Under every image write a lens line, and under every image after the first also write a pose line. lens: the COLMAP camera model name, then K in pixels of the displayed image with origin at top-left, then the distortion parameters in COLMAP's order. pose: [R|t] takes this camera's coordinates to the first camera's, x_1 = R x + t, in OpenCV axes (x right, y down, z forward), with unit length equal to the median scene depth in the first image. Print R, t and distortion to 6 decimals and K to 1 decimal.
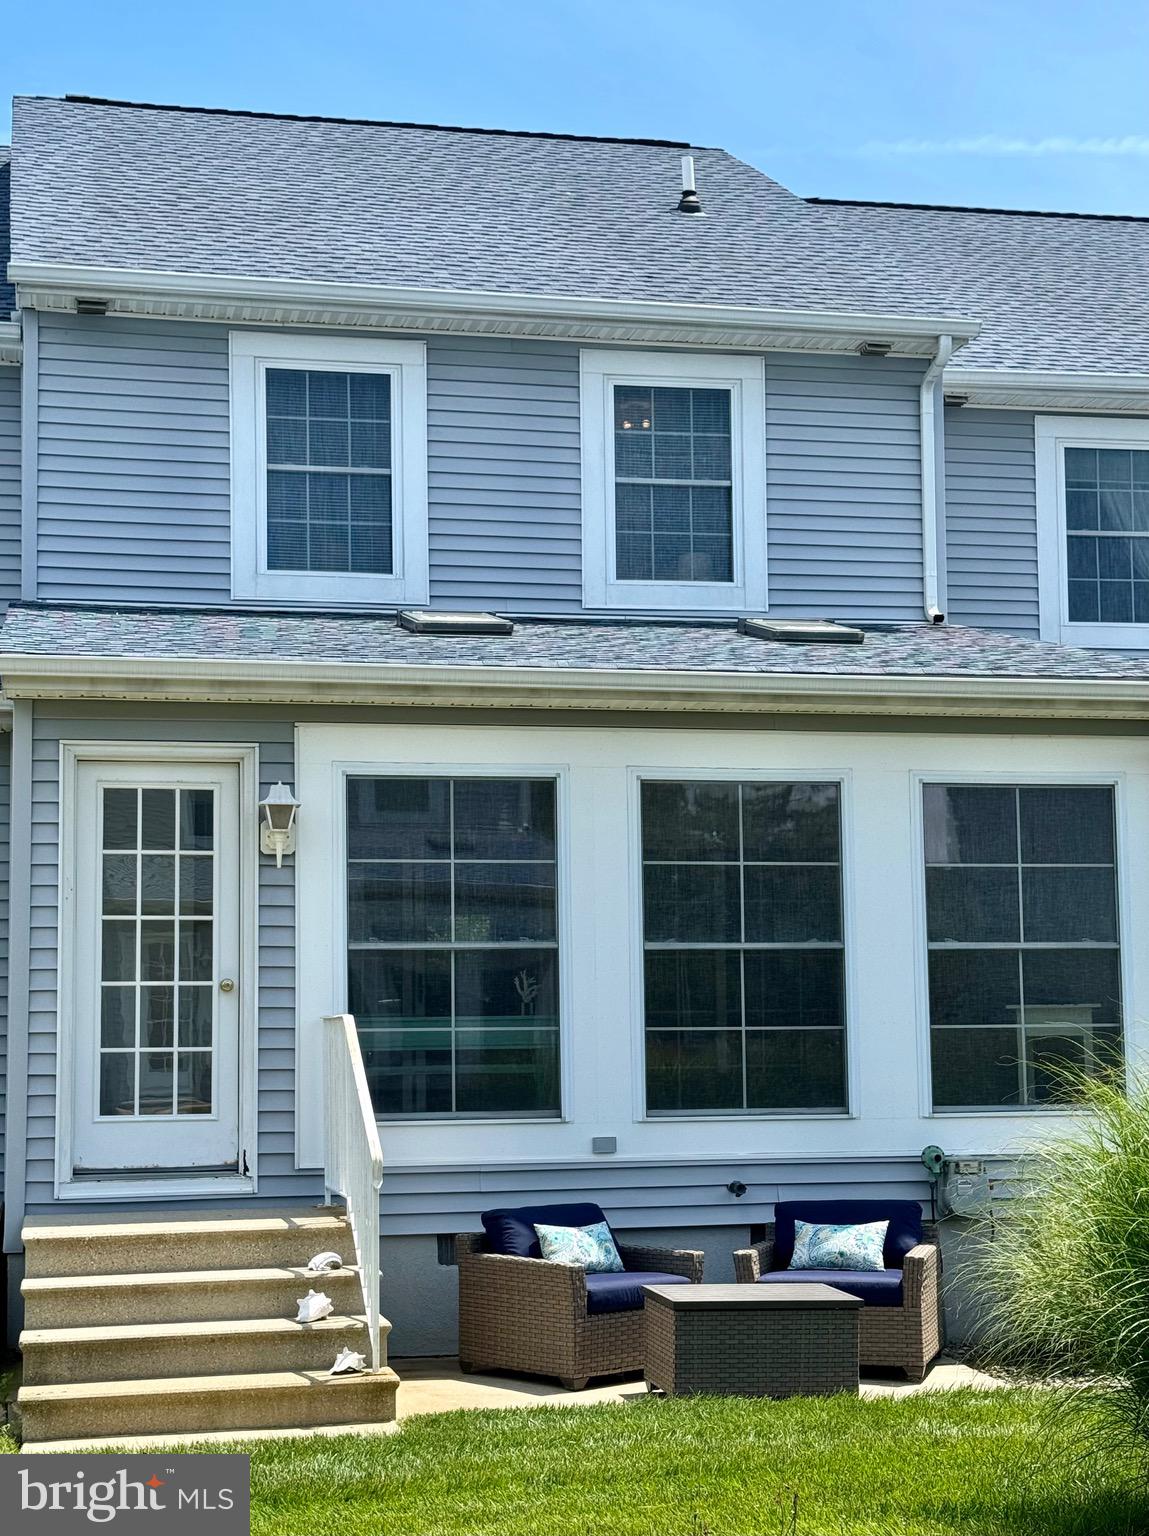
lens RADIAL K [[2236.1, 0, 576.0], [0, 2236.1, 769.6], [0, 0, 1]] dist [-0.008080, 0.000000]
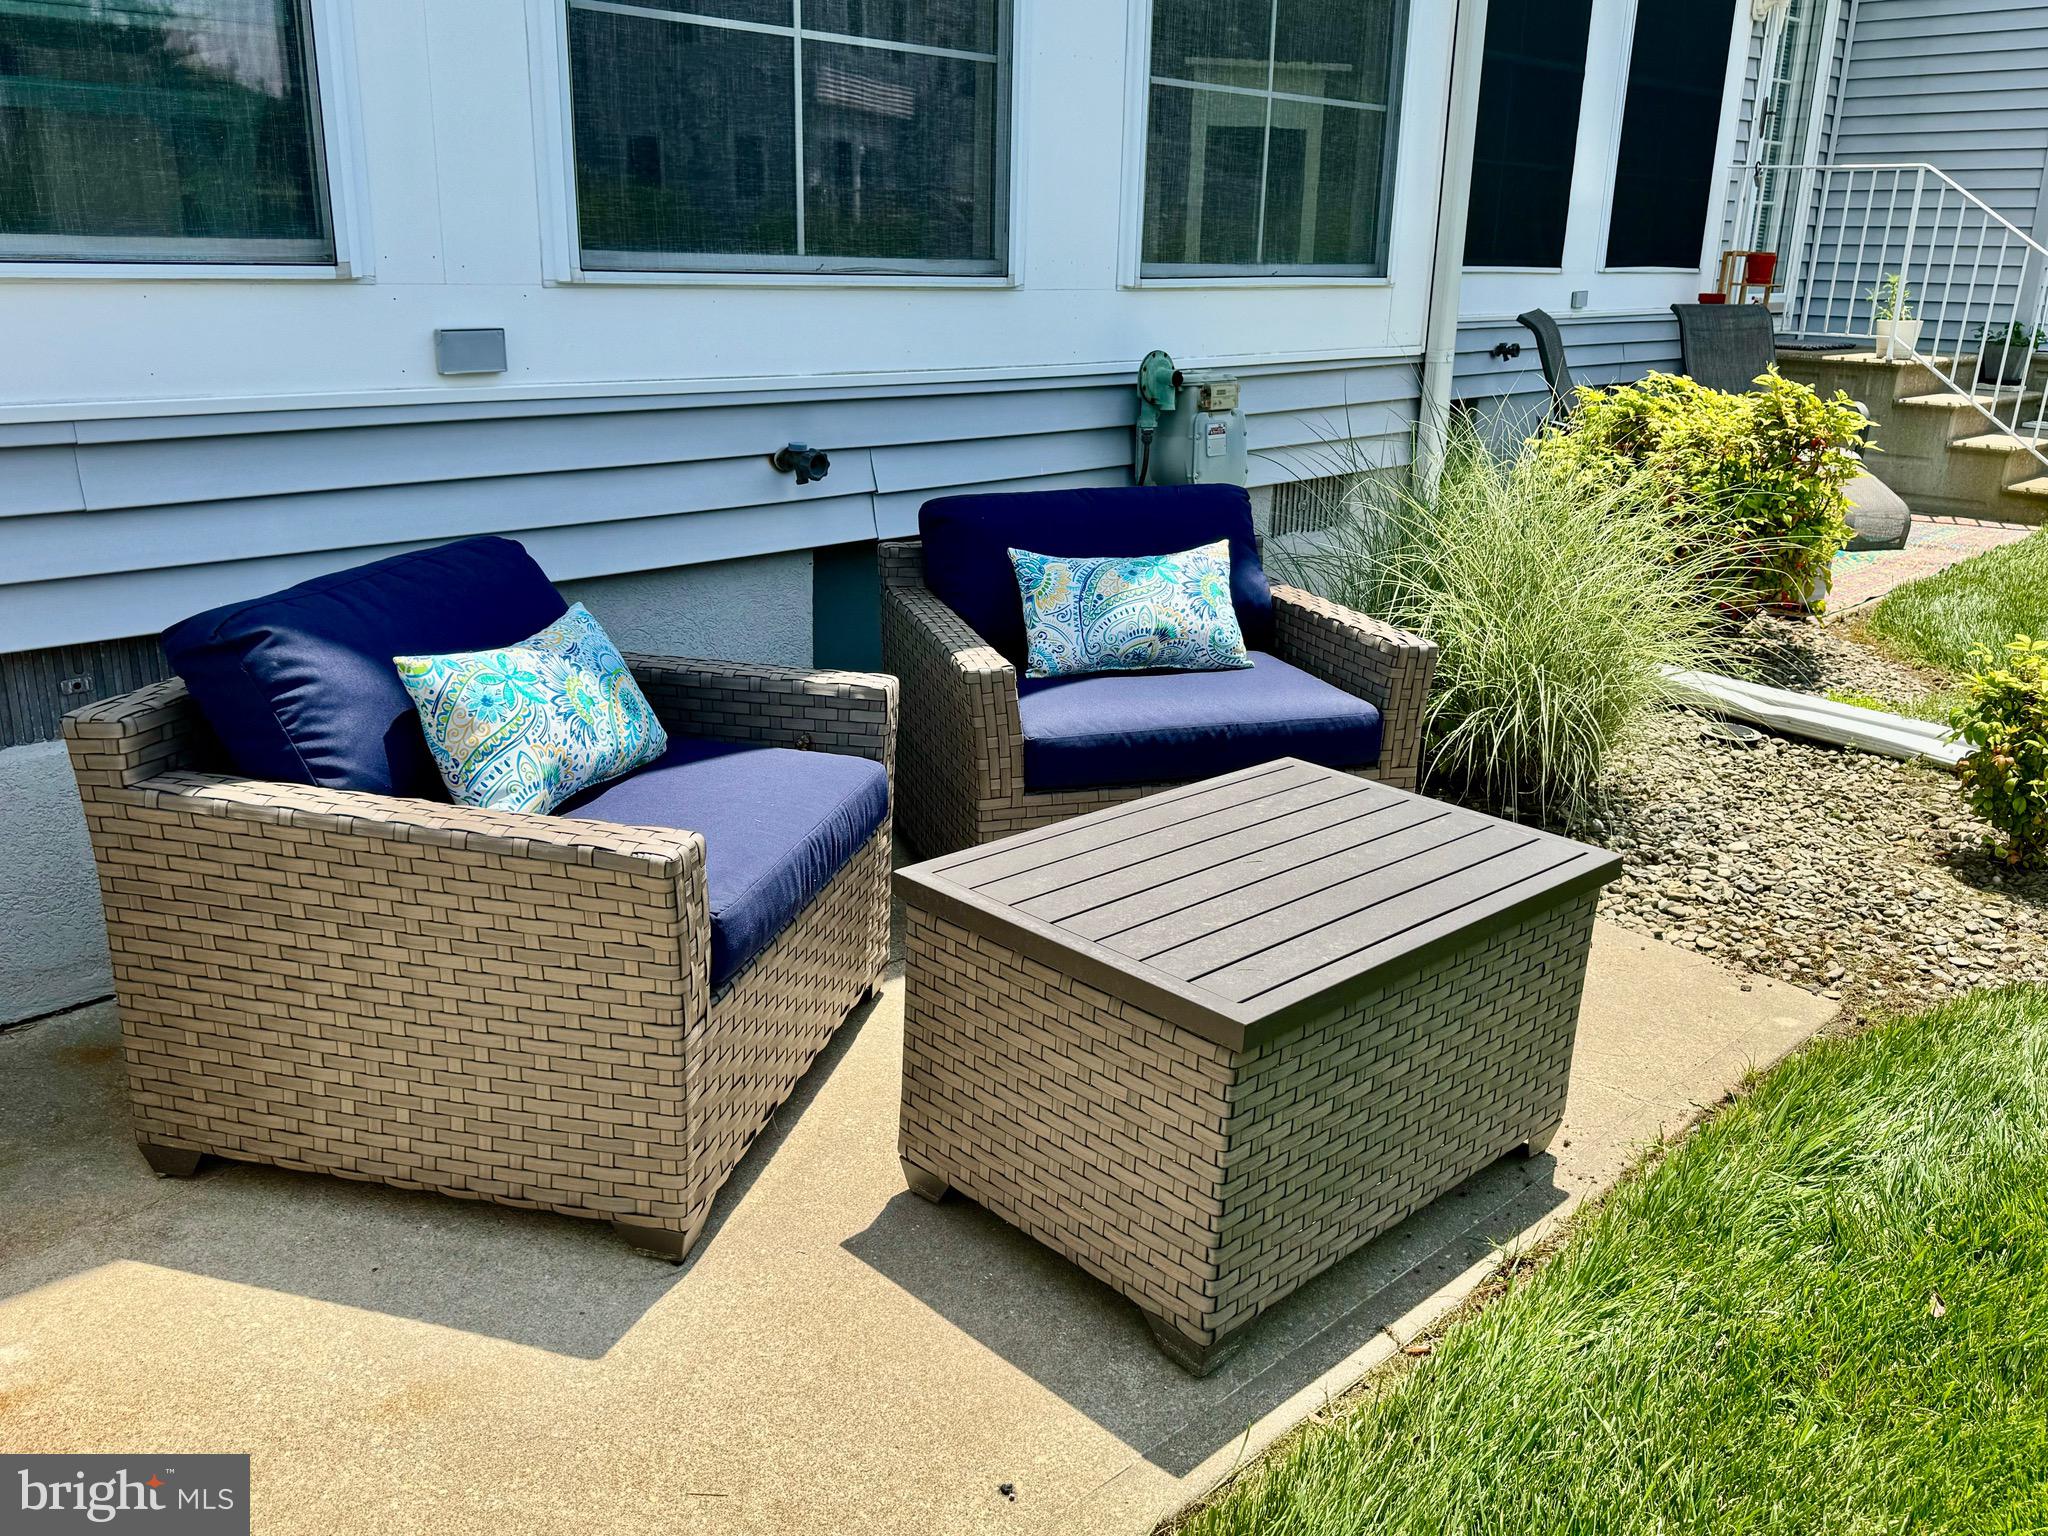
lens RADIAL K [[1679.4, 0, 1019.8], [0, 1679.4, 771.7], [0, 0, 1]] dist [0.007338, -0.001092]
pose [[0.845531, -0.130993, 0.517609, -0.056710], [-0.091816, 0.919323, 0.382641, 0.120790], [-0.525973, -0.371060, 0.765289, 0.734224]]
